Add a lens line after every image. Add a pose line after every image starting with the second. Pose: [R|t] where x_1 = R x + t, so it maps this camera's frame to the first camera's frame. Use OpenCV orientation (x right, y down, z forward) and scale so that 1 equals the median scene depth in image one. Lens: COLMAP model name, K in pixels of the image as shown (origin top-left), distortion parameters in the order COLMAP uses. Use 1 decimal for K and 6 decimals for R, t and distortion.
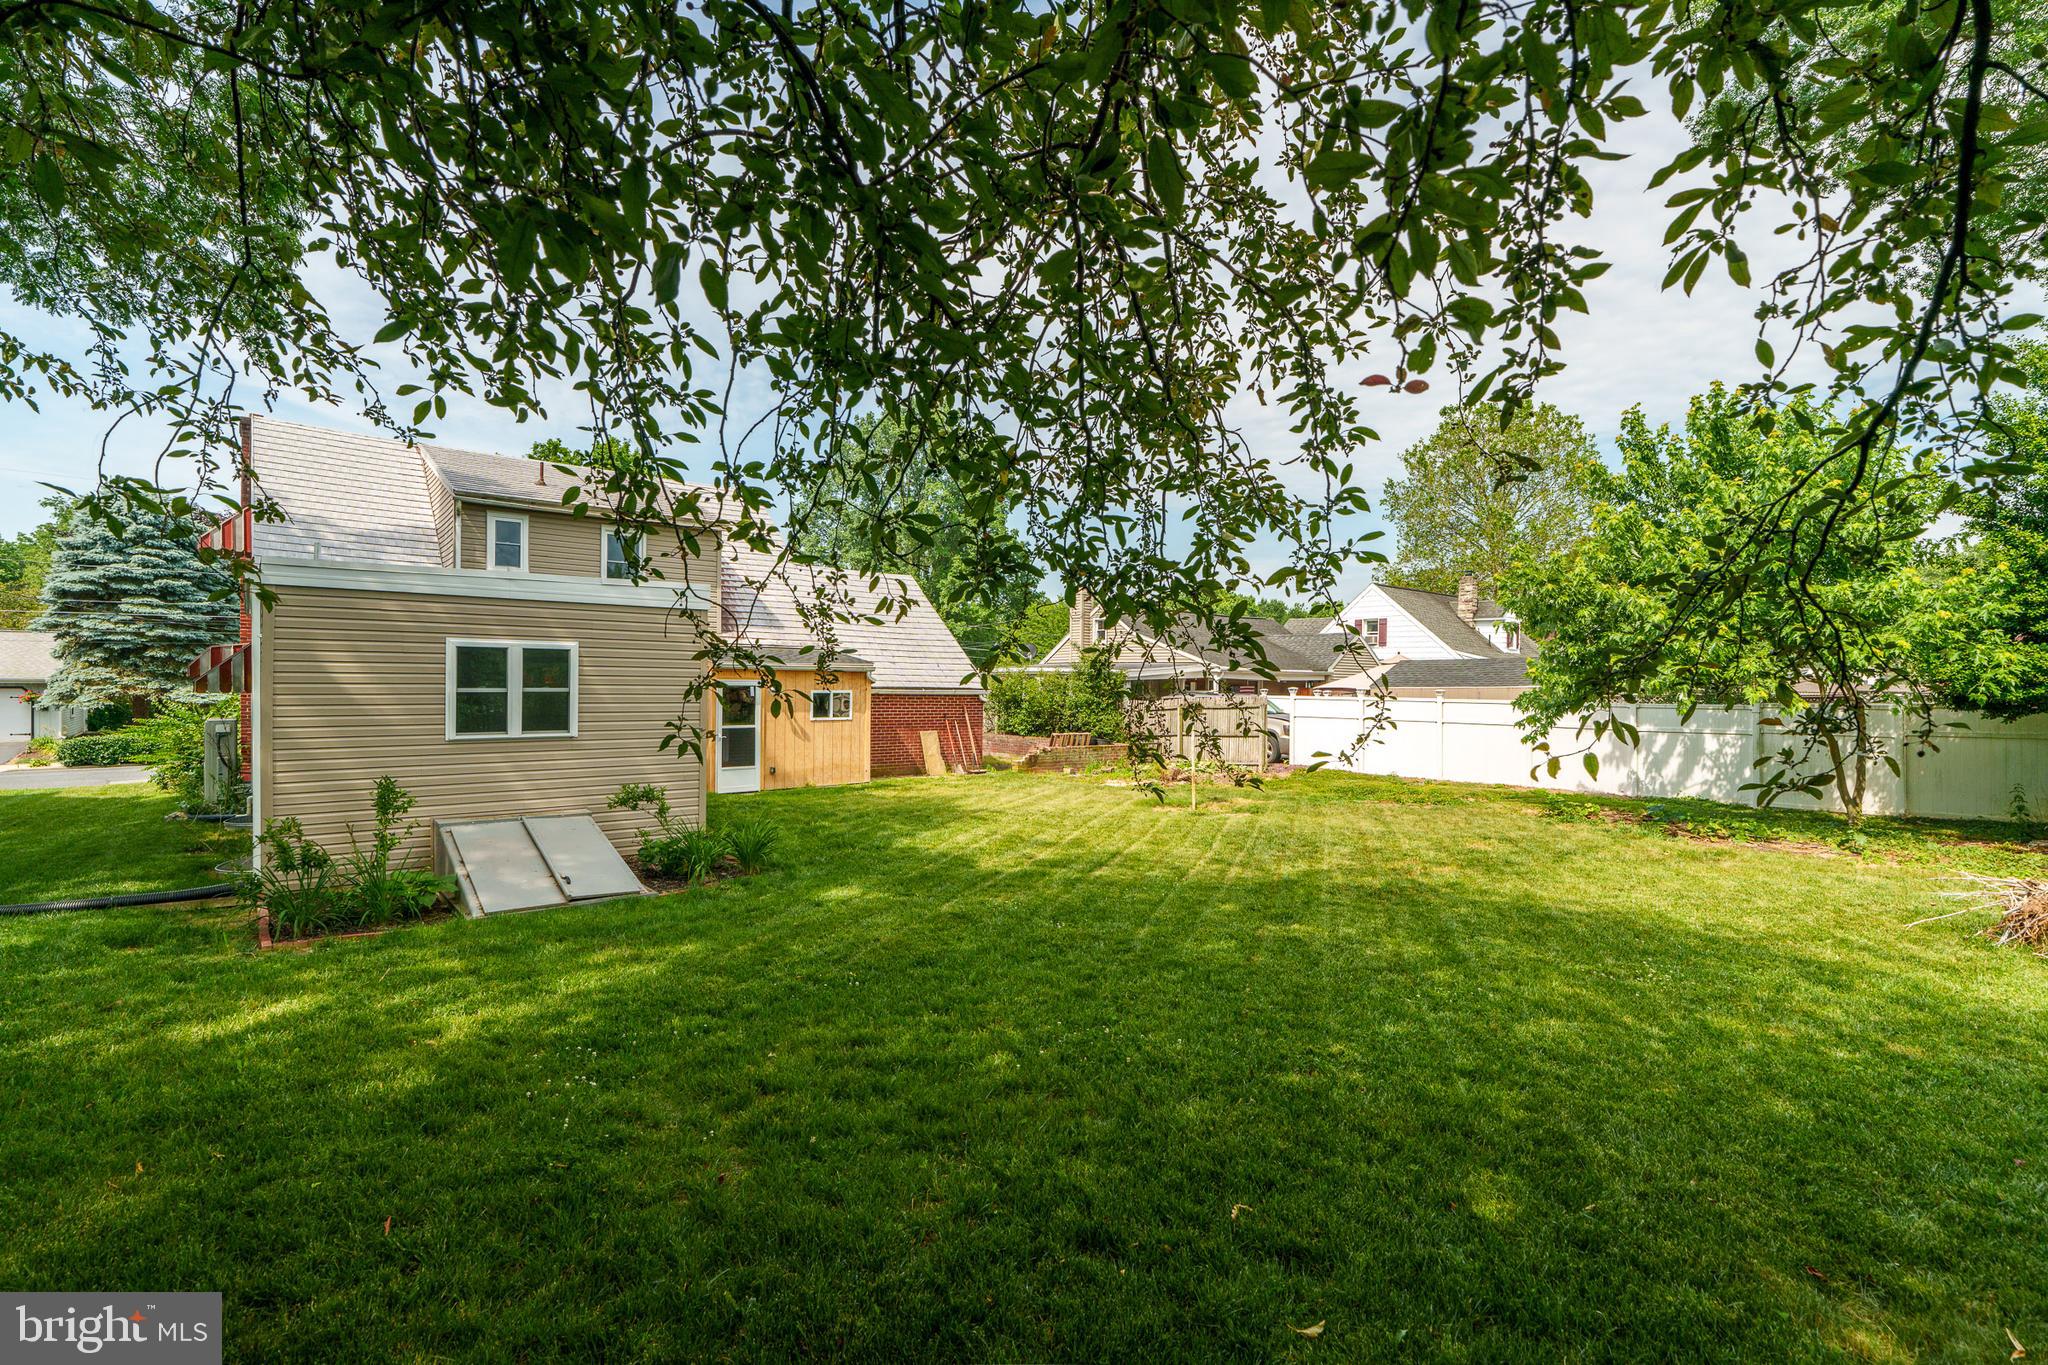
lens RADIAL K [[909.7, 0, 1024.0], [0, 909.7, 682.5], [0, 0, 1]] dist [-0.005256, -0.000390]
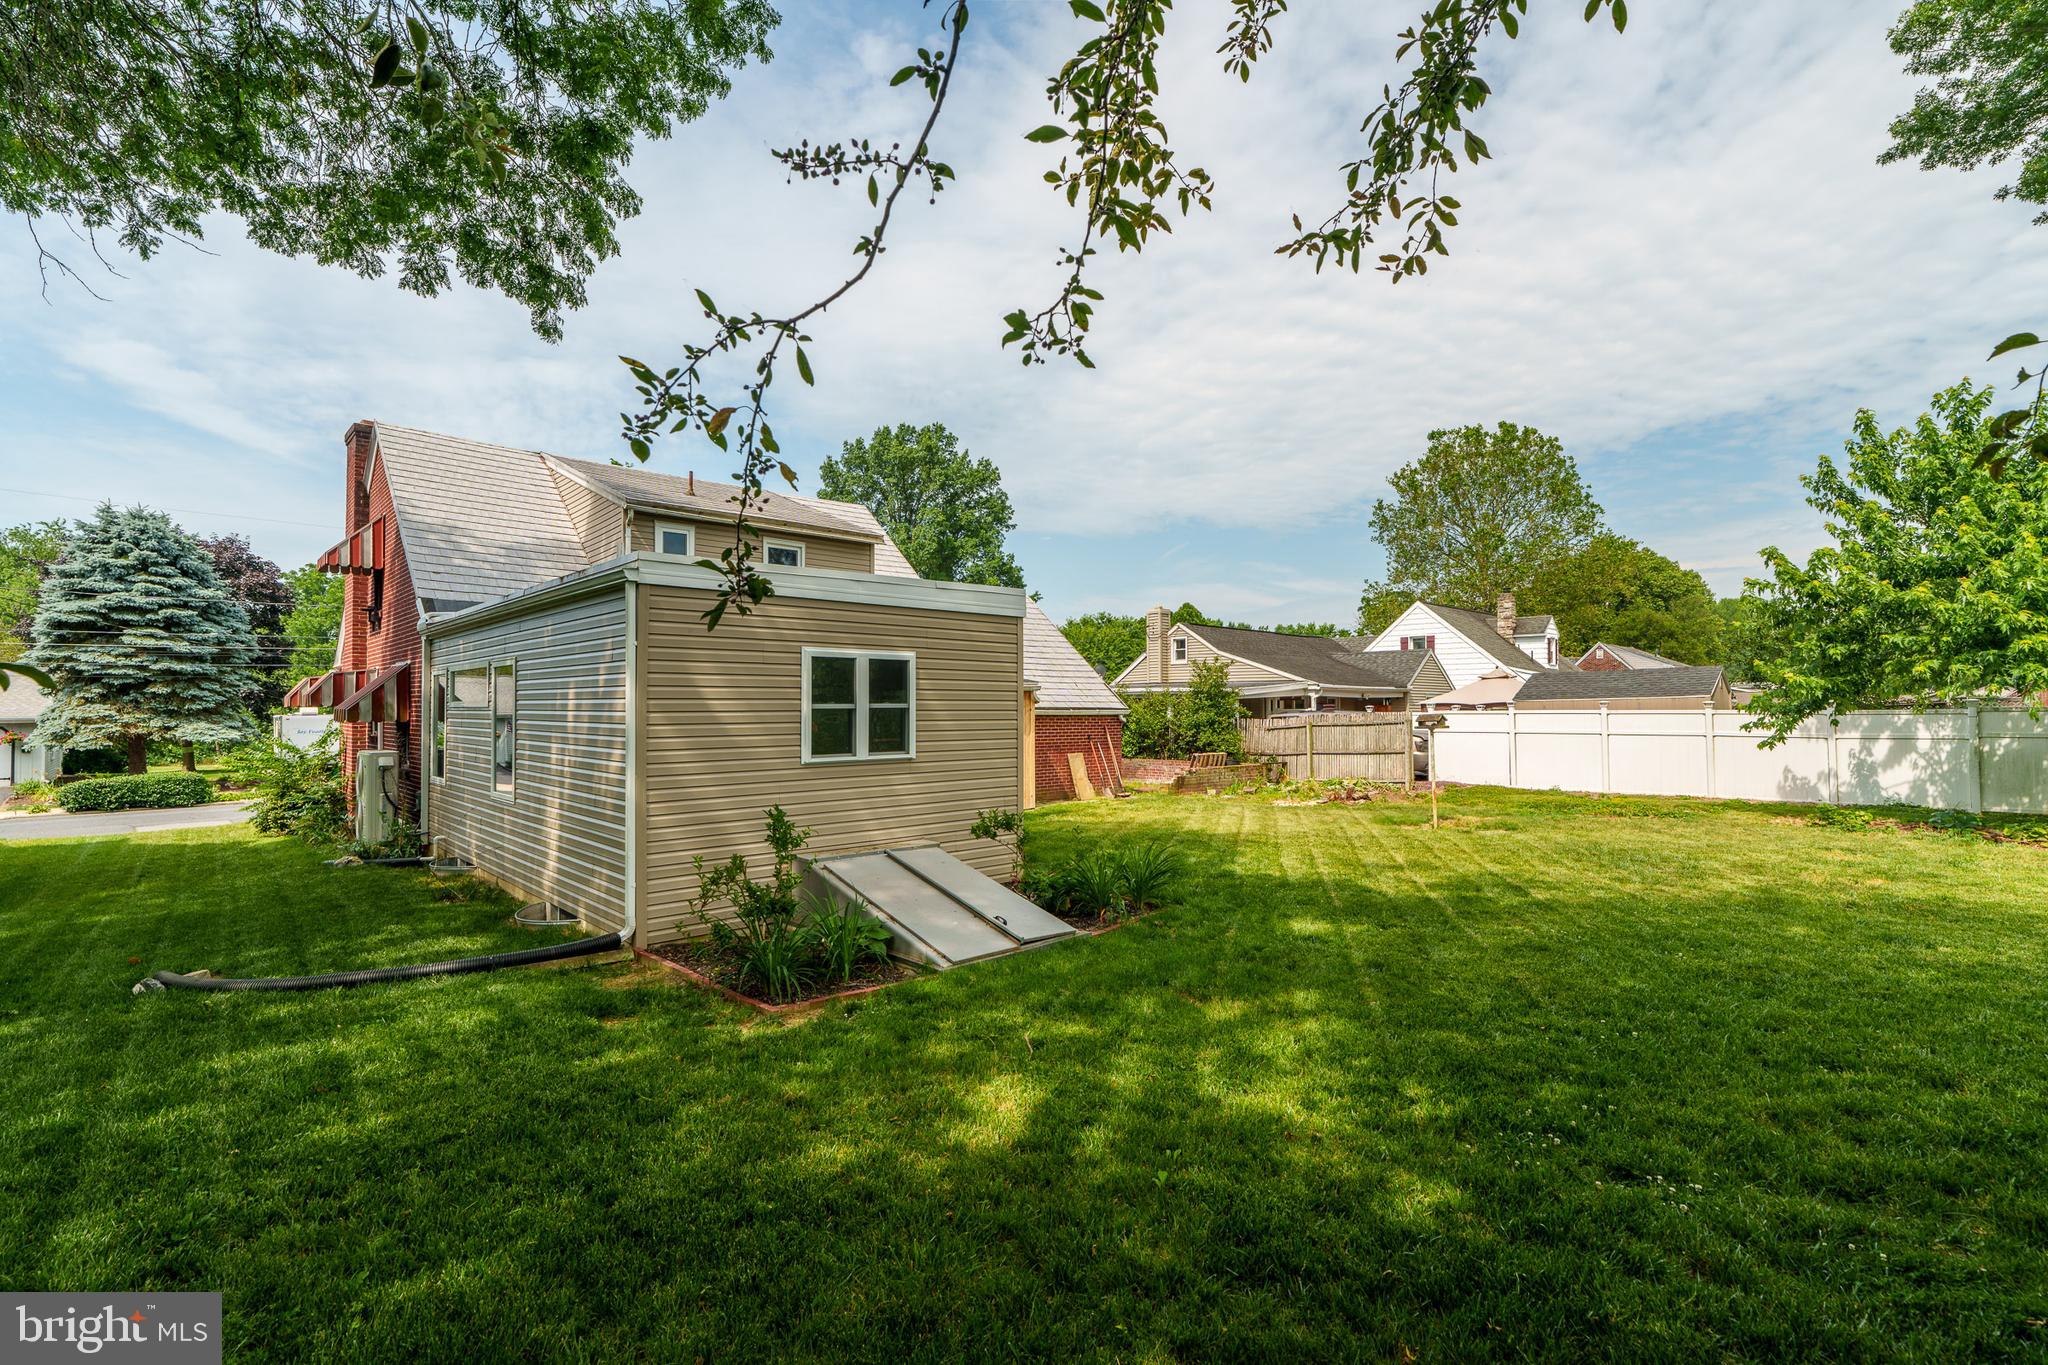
lens RADIAL K [[909.7, 0, 1024.0], [0, 909.7, 682.5], [0, 0, 1]] dist [-0.005256, -0.000390]
pose [[0.998660, -0.014813, 0.049596, -0.224586], [0.016298, 0.999427, -0.029662, 0.007129], [-0.049128, 0.030431, 0.998329, 0.054556]]
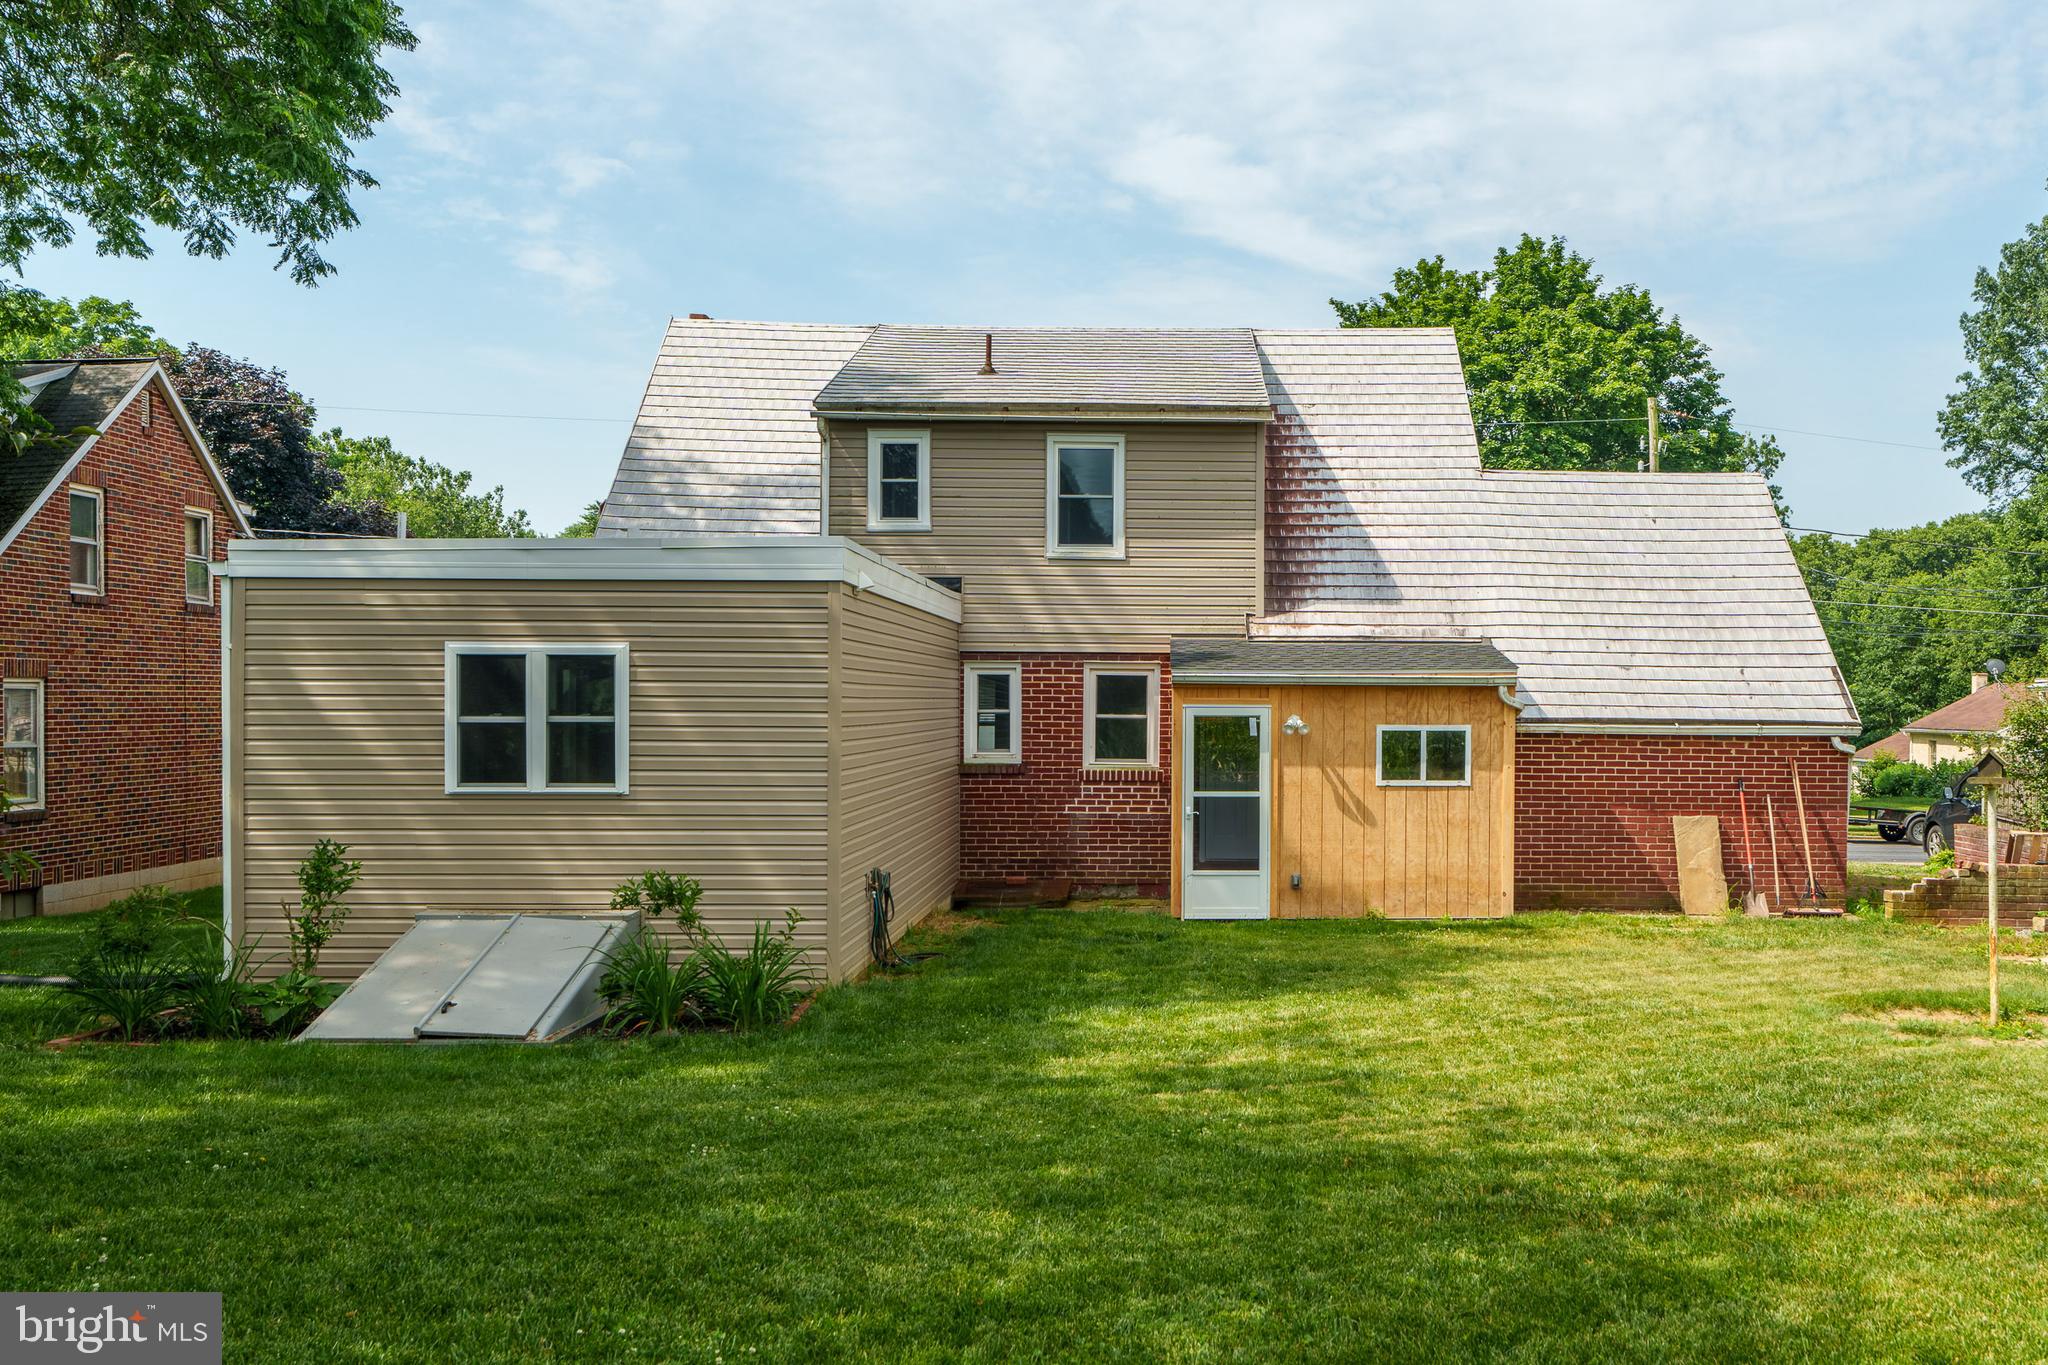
lens RADIAL K [[1982.4, 0, 1265.1], [0, 1982.4, 683.9], [0, 0, 1]] dist [-0.006944, -0.008077]
pose [[0.790919, -0.015576, -0.611723, 0.360696], [0.004737, 0.999802, -0.019332, 0.006560], [0.611903, 0.012392, 0.790836, 0.099737]]
